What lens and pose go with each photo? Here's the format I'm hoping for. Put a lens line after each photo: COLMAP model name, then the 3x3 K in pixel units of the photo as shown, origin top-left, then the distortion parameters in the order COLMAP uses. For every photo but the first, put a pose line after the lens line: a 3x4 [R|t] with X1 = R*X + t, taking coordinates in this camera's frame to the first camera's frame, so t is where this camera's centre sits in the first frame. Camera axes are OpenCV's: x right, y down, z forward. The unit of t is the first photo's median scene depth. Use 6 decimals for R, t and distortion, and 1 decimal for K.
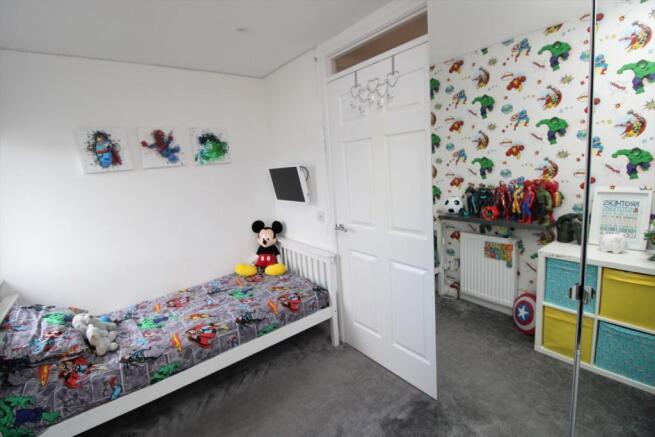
lens RADIAL K [[309.0, 0, 327.5], [0, 309.0, 218.5], [0, 0, 1]] dist [0.000205, -0.000084]
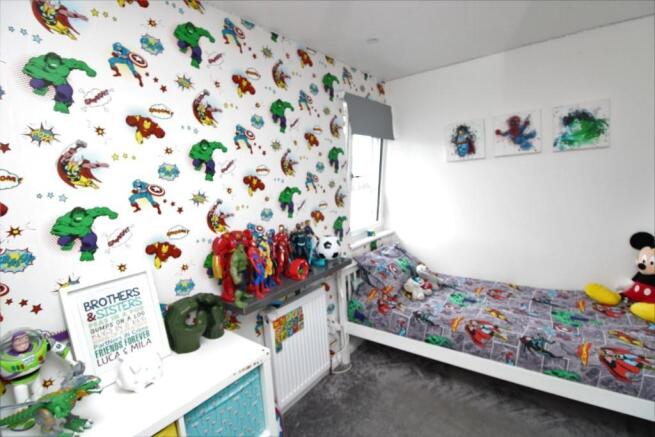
lens RADIAL K [[311.2, 0, 327.5], [0, 311.2, 218.5], [0, 0, 1]] dist [-0.002822, -0.000651]
pose [[0.267243, 0.186158, -0.945477, 0.272290], [-0.118756, 0.980046, 0.159397, -0.059139], [0.956283, 0.069683, 0.284018, 0.190703]]
